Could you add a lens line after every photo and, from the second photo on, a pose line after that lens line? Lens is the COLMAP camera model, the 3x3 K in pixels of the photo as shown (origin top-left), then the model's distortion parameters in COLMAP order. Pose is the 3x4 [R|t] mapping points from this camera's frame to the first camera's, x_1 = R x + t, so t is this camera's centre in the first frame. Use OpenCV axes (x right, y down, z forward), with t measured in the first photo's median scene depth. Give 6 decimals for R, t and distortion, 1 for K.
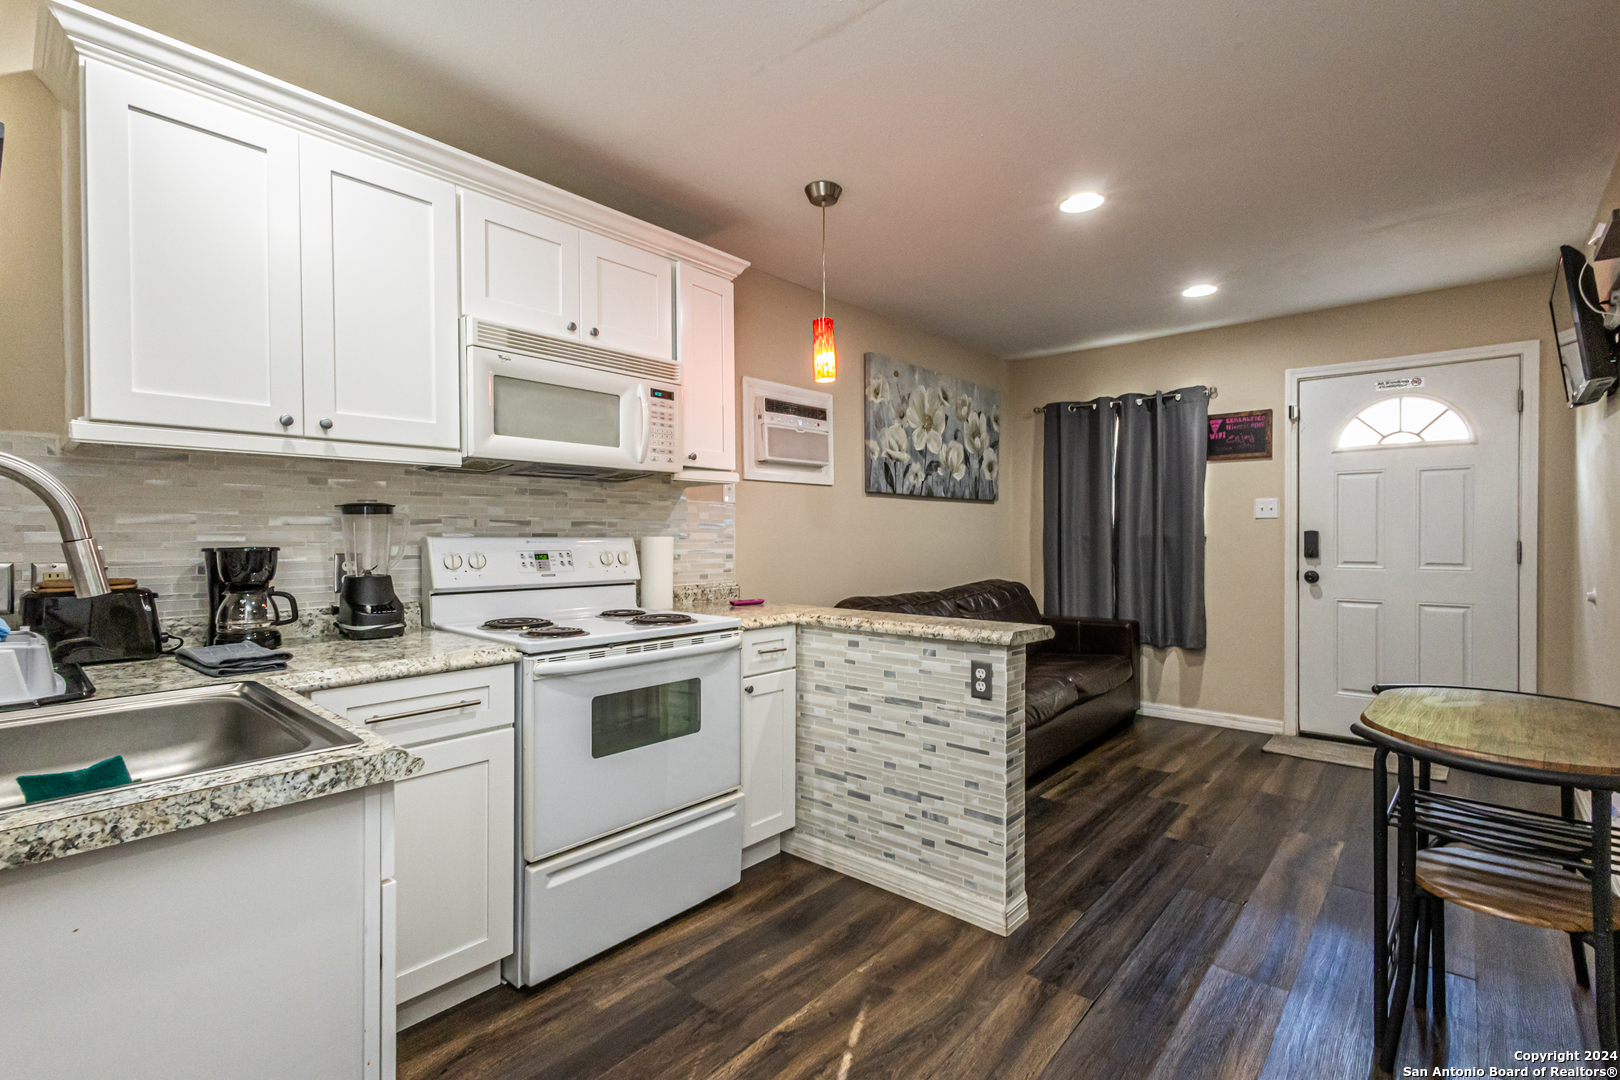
lens RADIAL K [[750.6, 0, 811.8], [0, 750.6, 545.5], [0, 0, 1]] dist [0.010771, -0.000126]
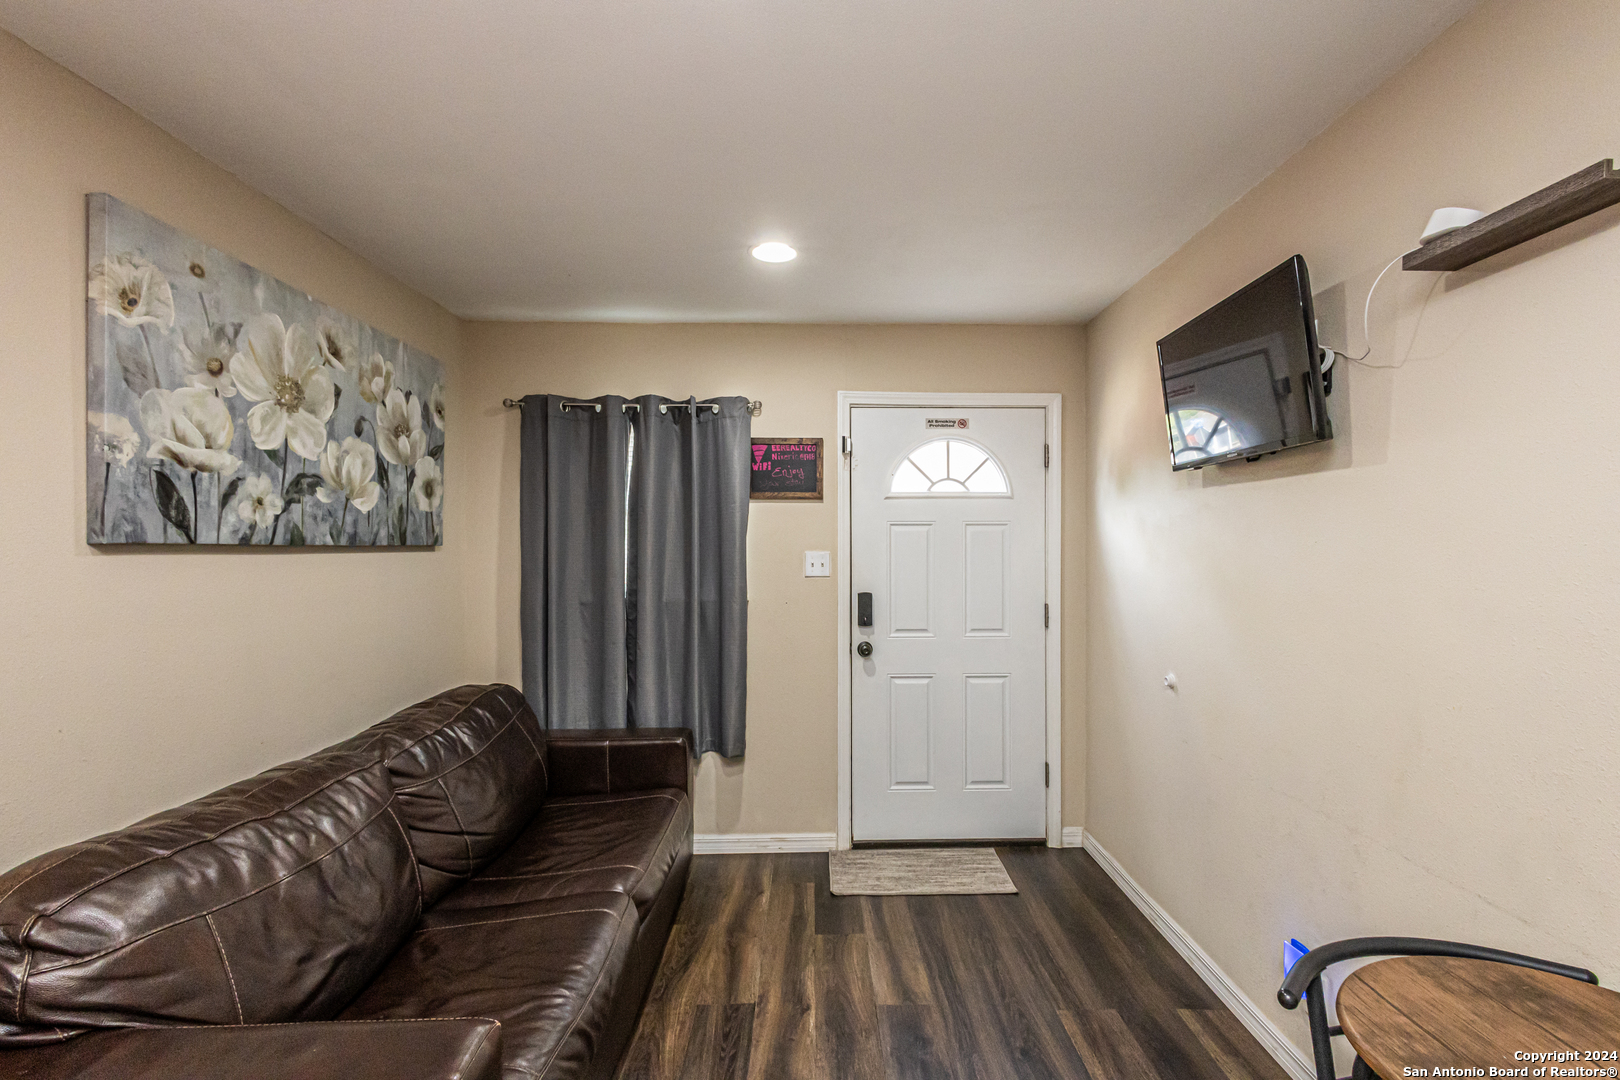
lens RADIAL K [[750.6, 0, 822.8], [0, 750.6, 545.0], [0, 0, 1]] dist [0.010771, -0.000126]
pose [[0.743534, 0.004140, 0.668685, 0.095694], [0.007810, 0.999859, -0.014875, -0.063975], [-0.668653, 0.016282, 0.743397, 0.463688]]
